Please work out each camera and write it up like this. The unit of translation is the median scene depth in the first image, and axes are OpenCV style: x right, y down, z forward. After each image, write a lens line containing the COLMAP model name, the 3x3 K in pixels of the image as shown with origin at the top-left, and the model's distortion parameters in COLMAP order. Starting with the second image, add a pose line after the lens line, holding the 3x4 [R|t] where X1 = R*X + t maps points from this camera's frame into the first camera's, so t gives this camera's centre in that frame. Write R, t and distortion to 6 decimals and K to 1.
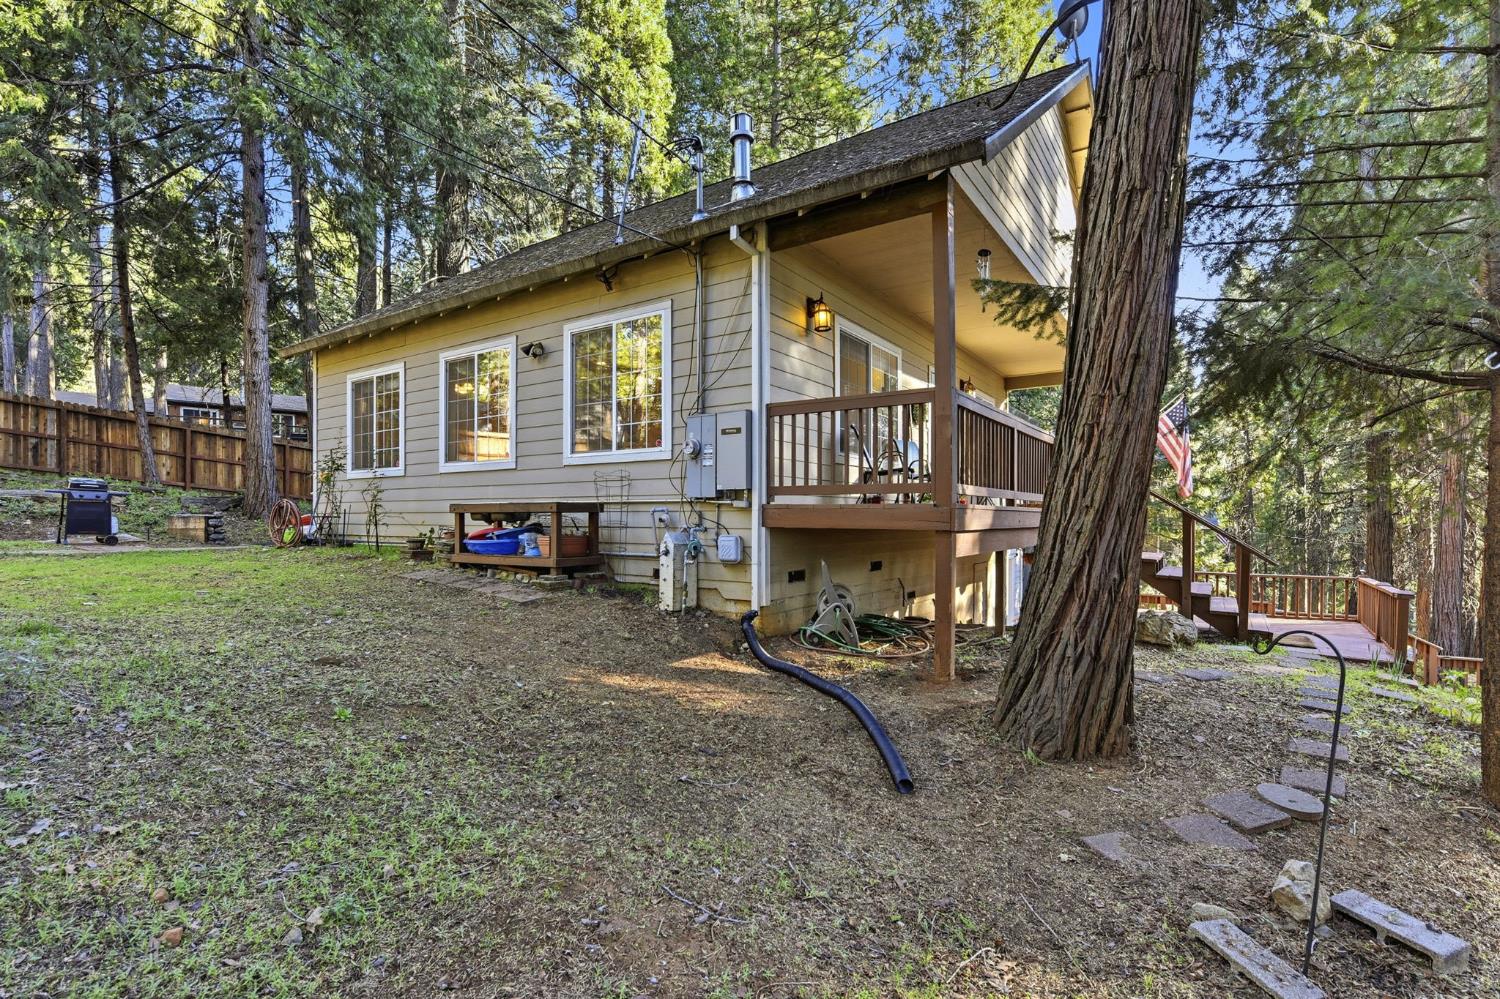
lens RADIAL K [[739.1, 0, 745.1], [0, 739.1, 507.8], [0, 0, 1]] dist [-0.007283, 0.000015]
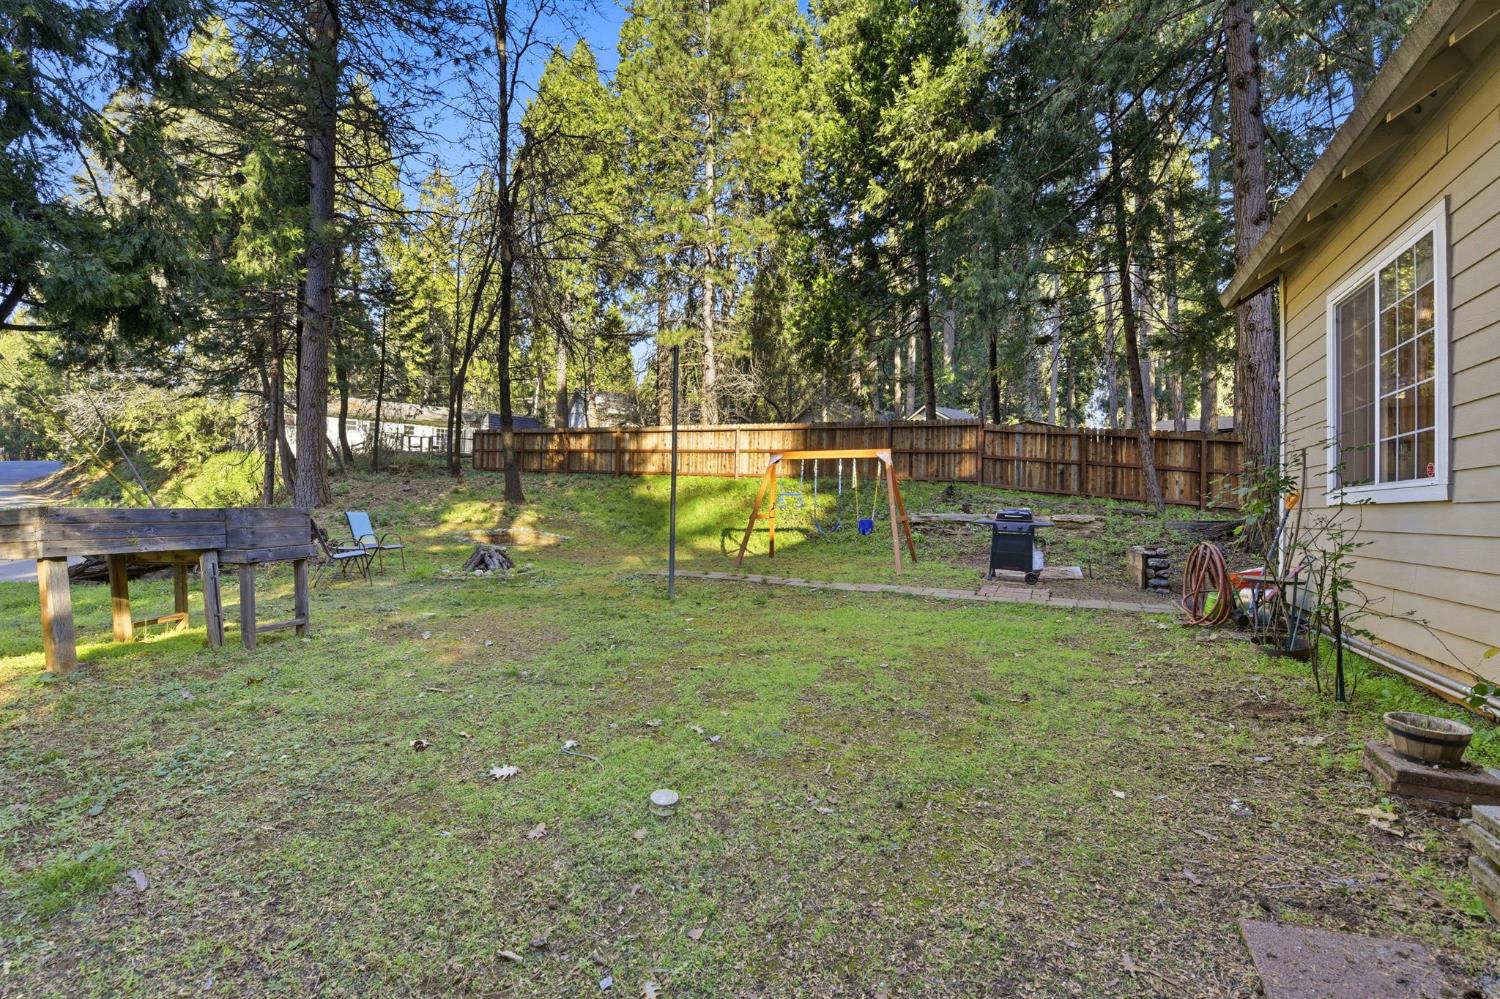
lens RADIAL K [[612.1, 0, 748.6], [0, 612.1, 503.6], [0, 0, 1]] dist [-0.016666, -0.000259]
pose [[0.161544, -0.013377, -0.986775, -0.186283], [0.000331, 0.999909, -0.013501, -0.031218], [0.986866, 0.001855, 0.161533, 0.500230]]
